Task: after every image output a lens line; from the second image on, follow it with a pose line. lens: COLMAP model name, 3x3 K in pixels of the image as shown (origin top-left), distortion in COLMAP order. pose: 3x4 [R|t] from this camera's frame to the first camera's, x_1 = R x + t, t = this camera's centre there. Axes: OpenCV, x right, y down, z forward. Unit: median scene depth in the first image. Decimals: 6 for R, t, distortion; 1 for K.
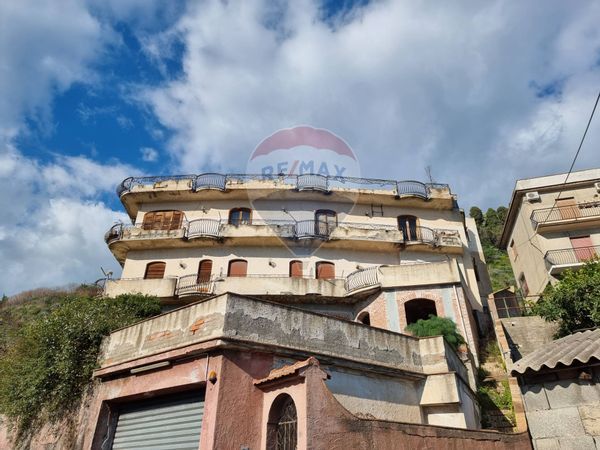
lens RADIAL K [[405.5, 0, 300.0], [0, 405.5, 225.0], [0, 0, 1]] dist [0.006909, -0.001809]
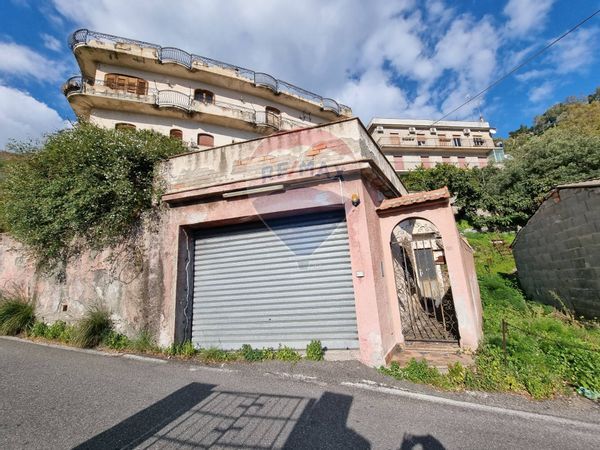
lens RADIAL K [[241.1, 0, 300.0], [0, 241.1, 225.0], [0, 0, 1]] dist [0.007923, -0.008401]
pose [[0.915620, 0.026166, 0.401192, -0.178180], [-0.155026, 0.943690, 0.292259, 0.088311], [-0.370954, -0.329793, 0.868118, 0.162720]]
